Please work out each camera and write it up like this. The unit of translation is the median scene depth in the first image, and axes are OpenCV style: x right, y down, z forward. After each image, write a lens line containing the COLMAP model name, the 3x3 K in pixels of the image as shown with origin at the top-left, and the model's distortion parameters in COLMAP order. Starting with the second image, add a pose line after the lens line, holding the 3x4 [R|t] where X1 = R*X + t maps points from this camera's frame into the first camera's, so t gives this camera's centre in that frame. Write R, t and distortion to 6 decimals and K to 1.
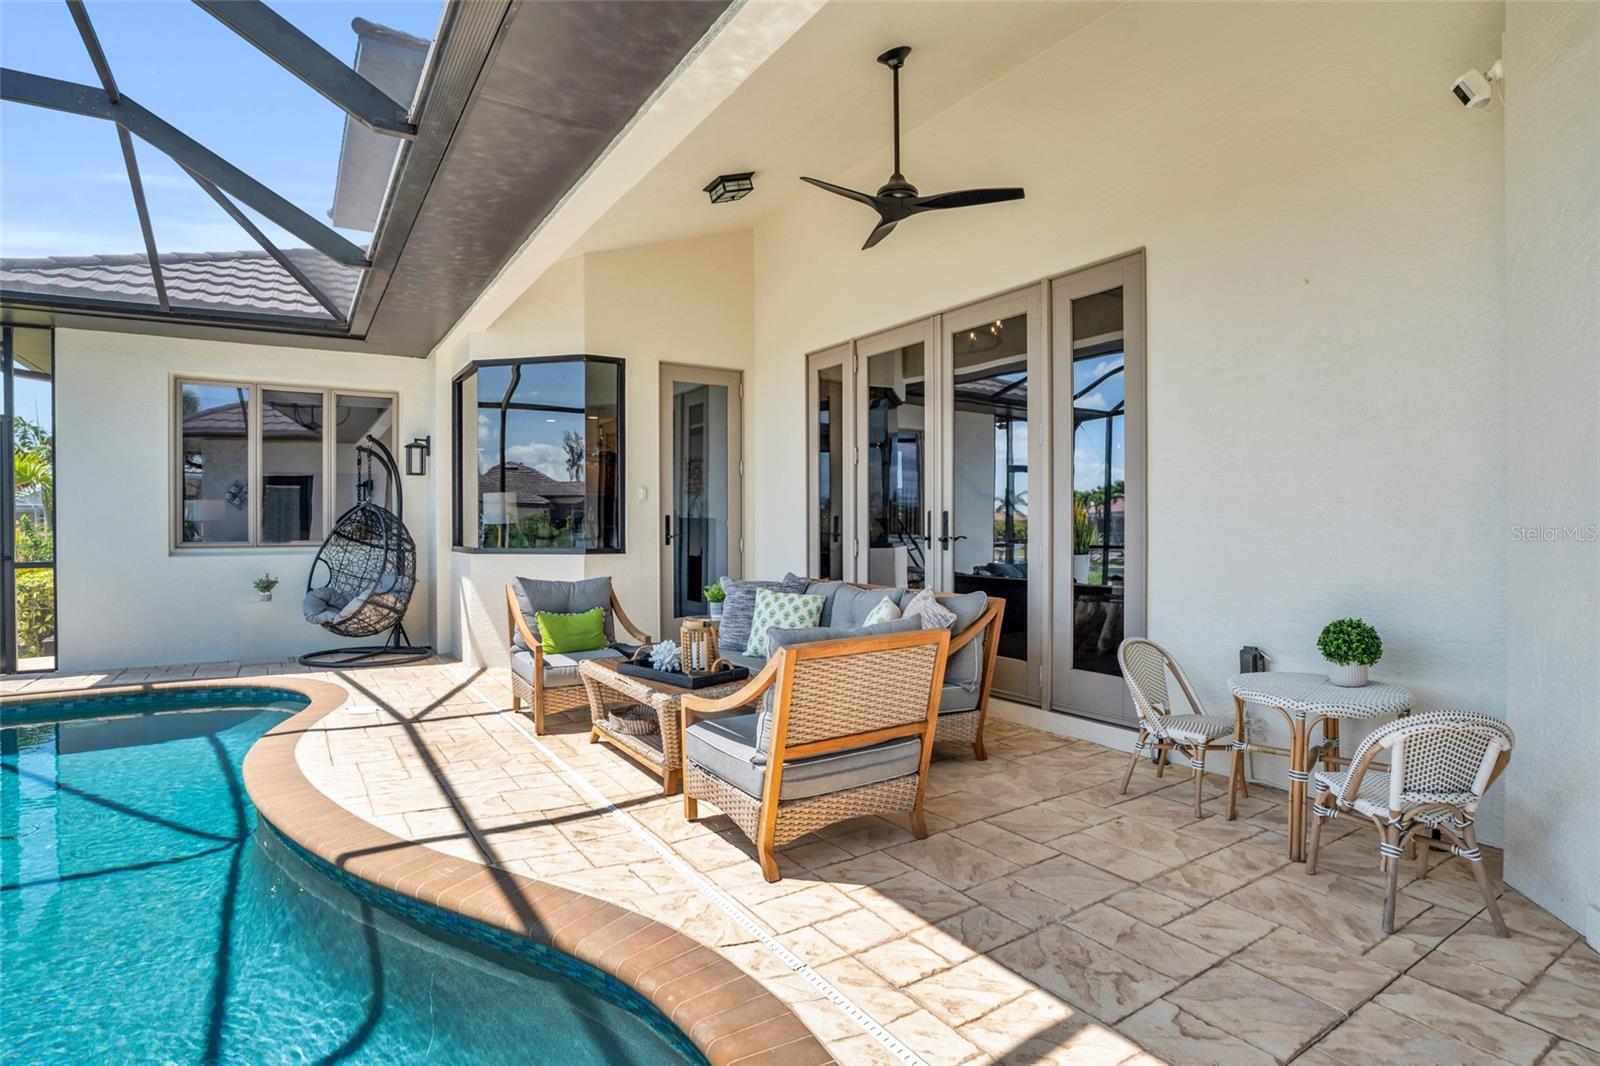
lens RADIAL K [[820.4, 0, 800.0], [0, 820.4, 526.8], [0, 0, 1]] dist [-0.017531, 0.001745]
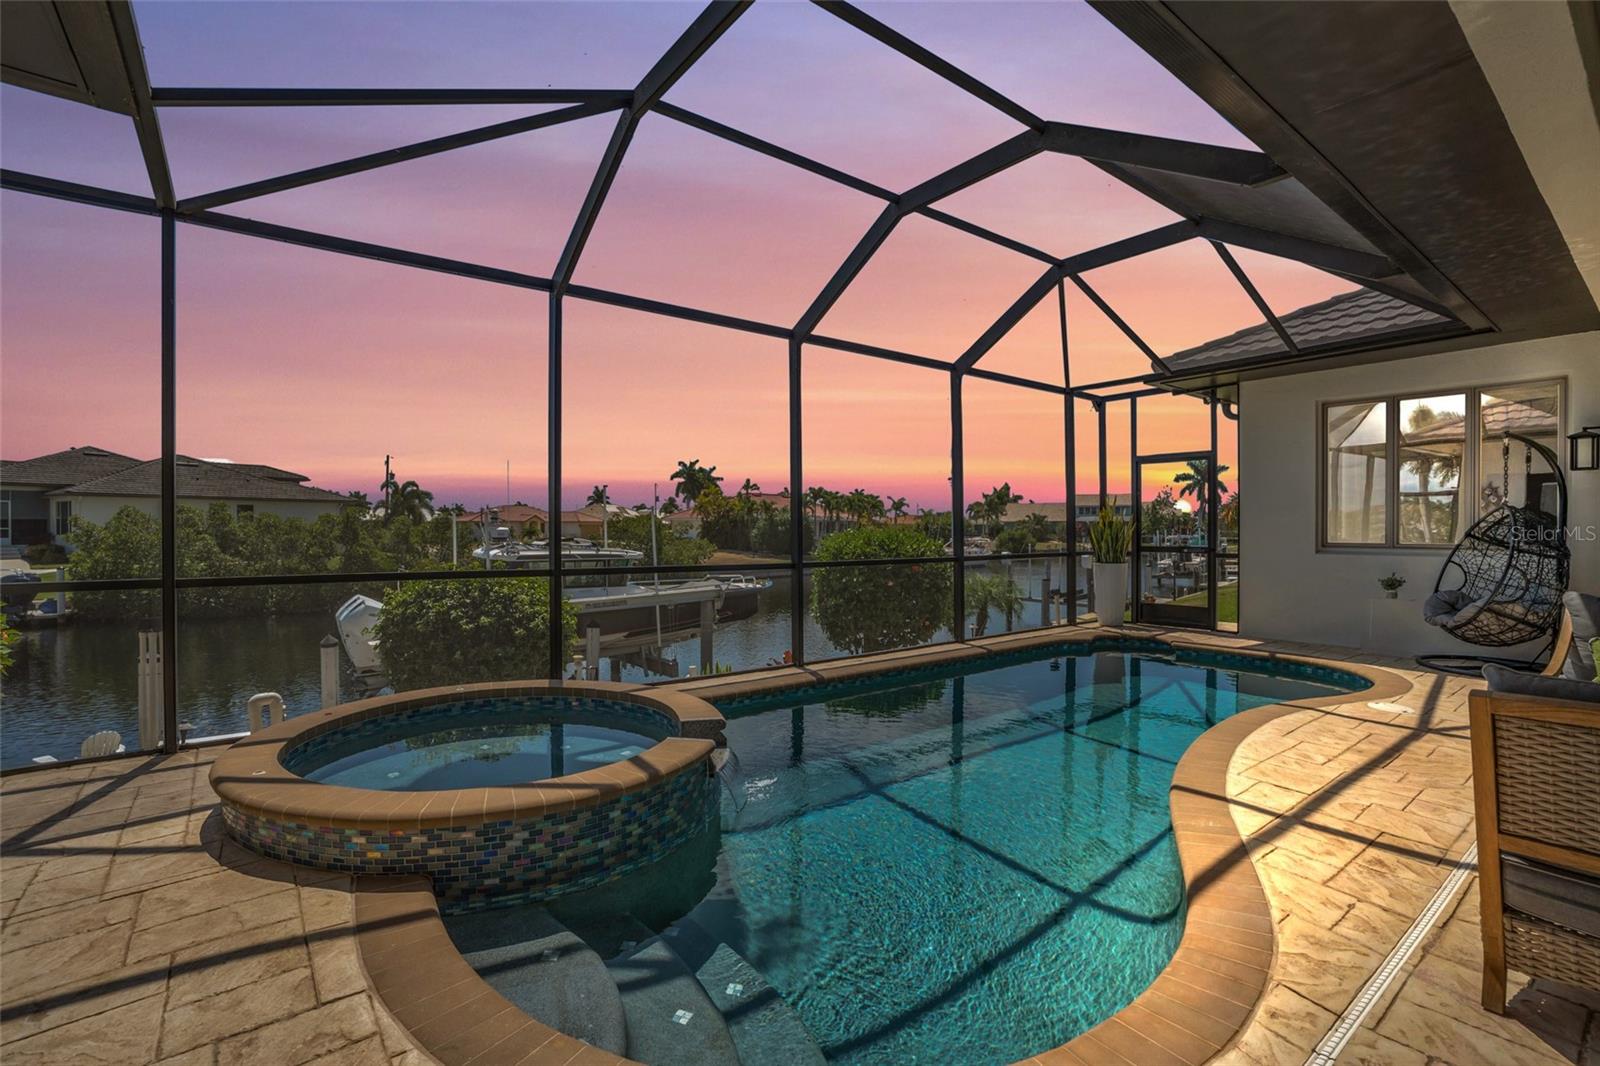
lens RADIAL K [[730.8, 0, 791.9], [0, 730.8, 532.6], [0, 0, 1]] dist [-0.028546, 0.000167]
pose [[0.099896, 0.009768, -0.994950, 0.323116], [-0.004899, 0.999945, 0.009325, -0.001005], [0.994986, 0.003942, 0.099938, 0.182330]]
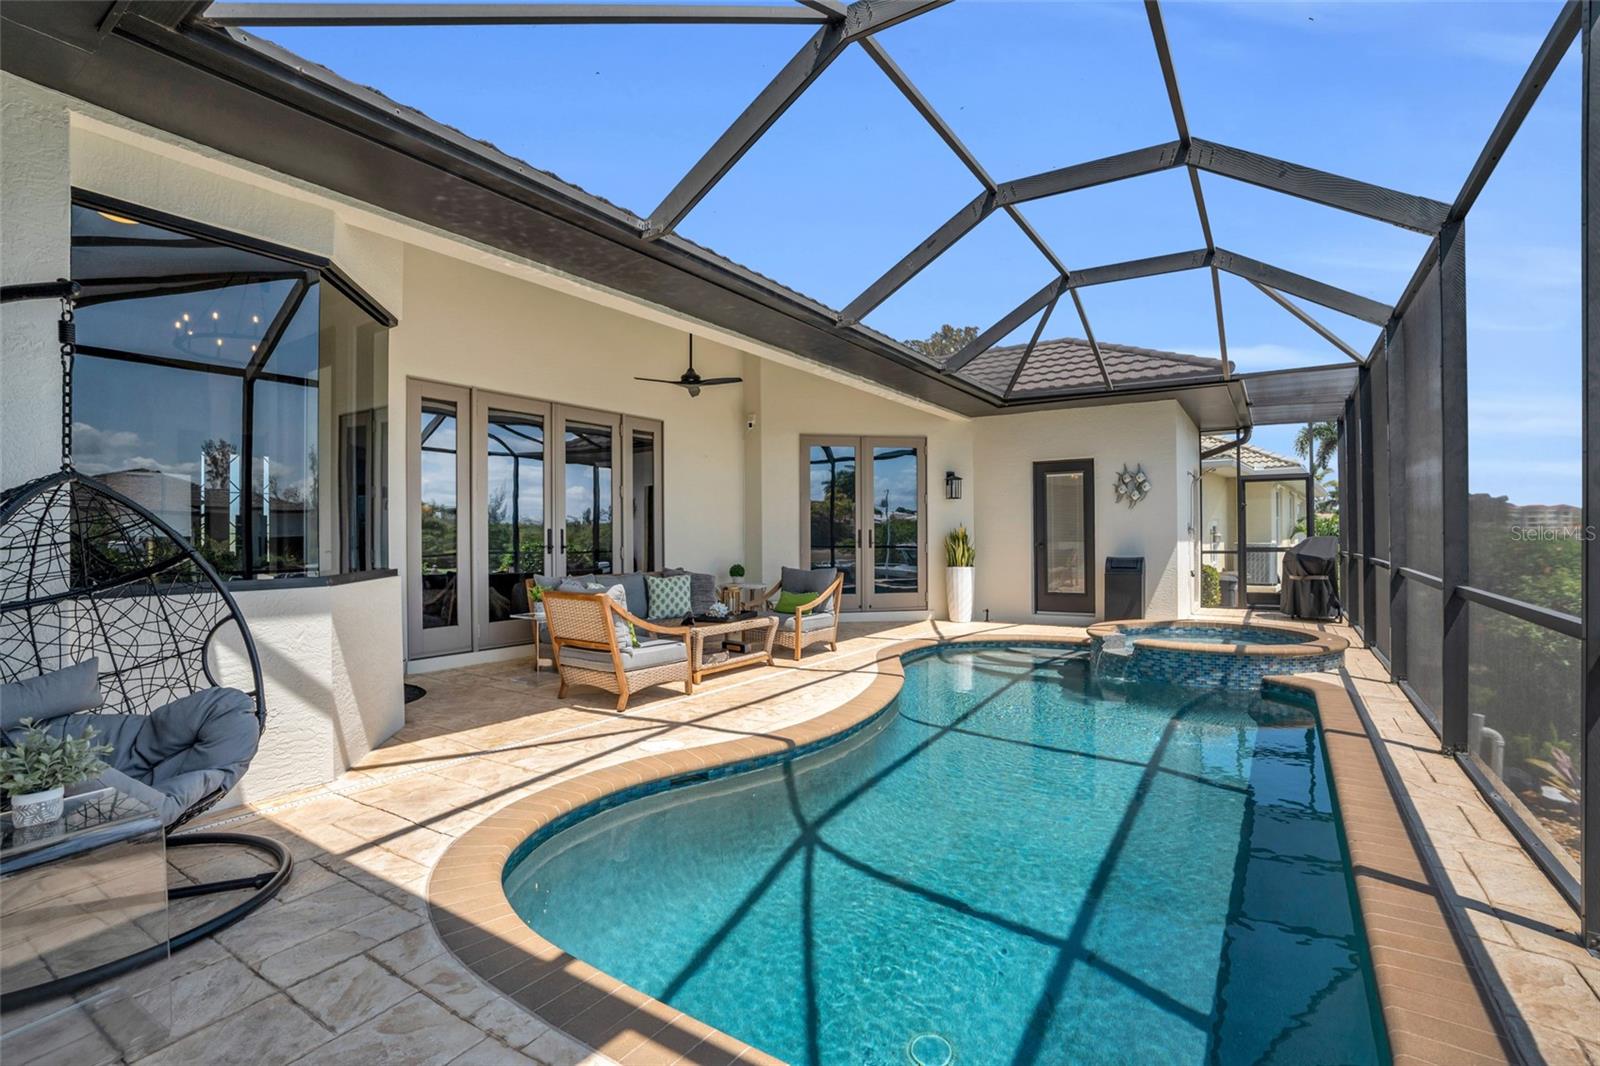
lens RADIAL K [[730.8, 0, 791.9], [0, 730.8, 532.6], [0, 0, 1]] dist [-0.028546, 0.000167]
pose [[-0.397632, 0.011282, 0.917476, -1.501455], [0.012834, 0.999895, -0.006733, 0.001998], [-0.917455, 0.009098, -0.397735, 1.347094]]
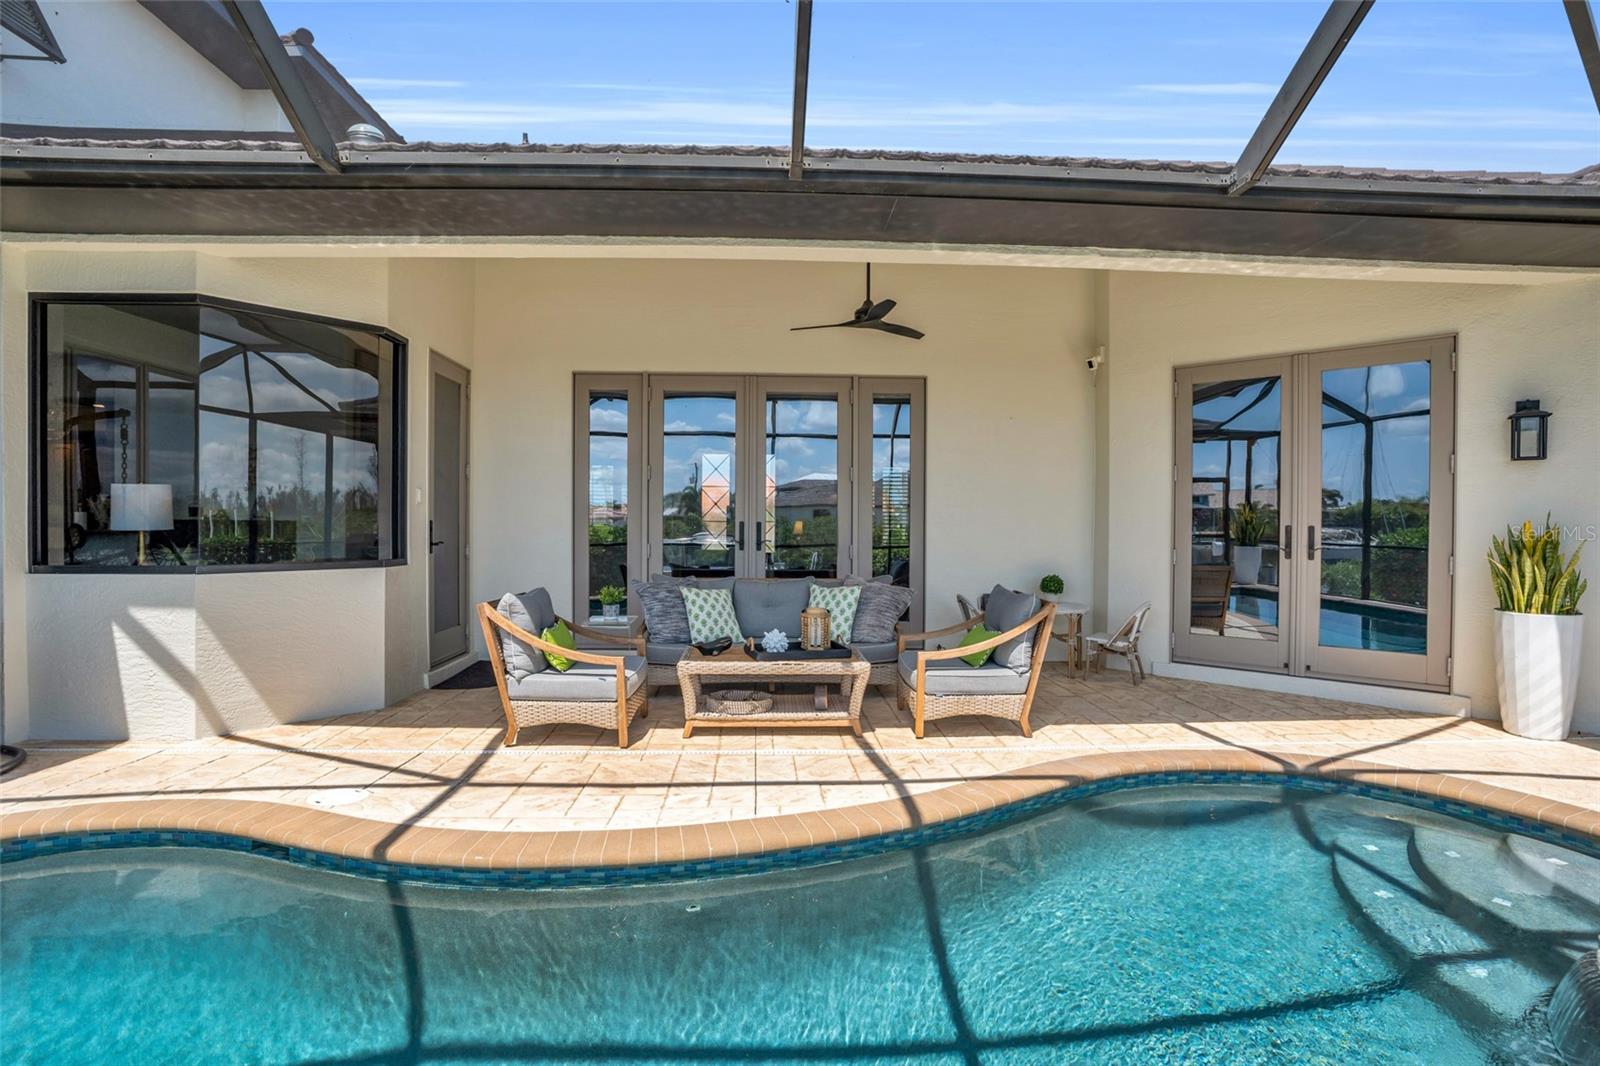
lens RADIAL K [[745.1, 0, 800.0], [0, 745.1, 533.0], [0, 0, 1]] dist [-0.062105, 0.022315]
pose [[0.503318, -0.007684, 0.864067, -1.008058], [-0.003101, 0.999938, 0.010699, -0.016392], [-0.864096, -0.008064, 0.503263, 0.380654]]
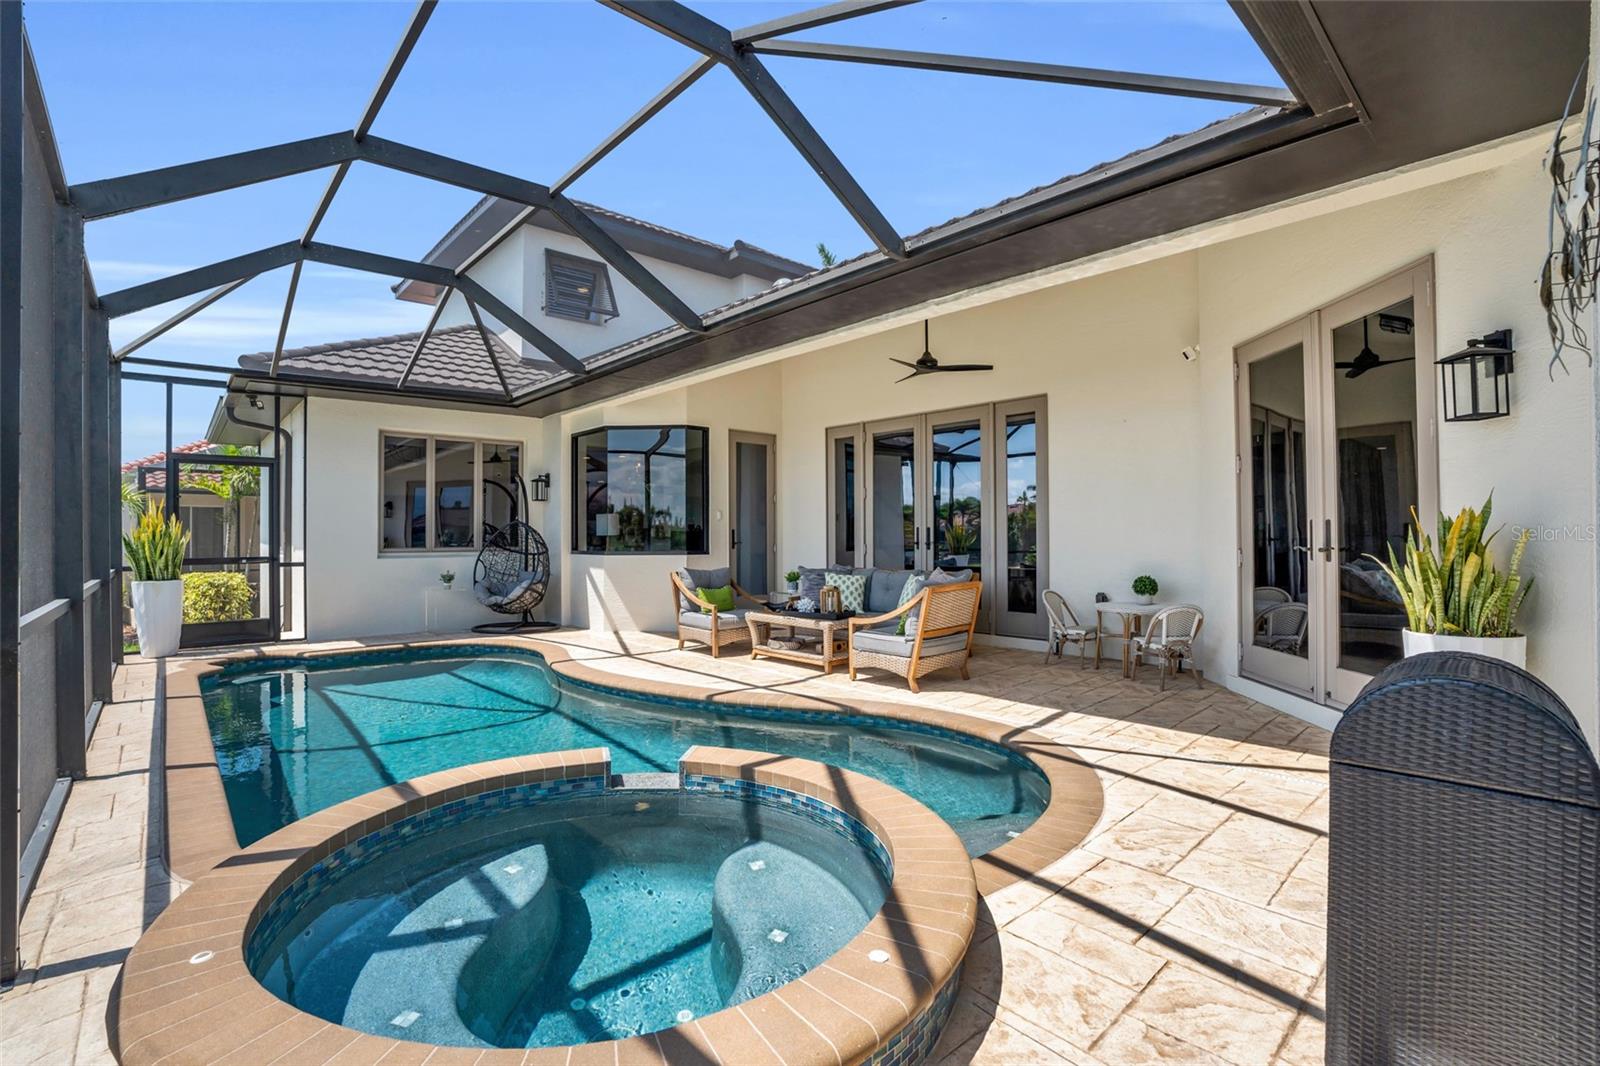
lens RADIAL K [[726.8, 0, 803.6], [0, 726.8, 527.5], [0, 0, 1]] dist [-0.043776, -0.000018]
pose [[0.984360, 0.000518, 0.176167, -0.416098], [0.002235, 0.999878, -0.015430, 0.005388], [-0.176154, 0.015583, 0.984239, -0.548055]]
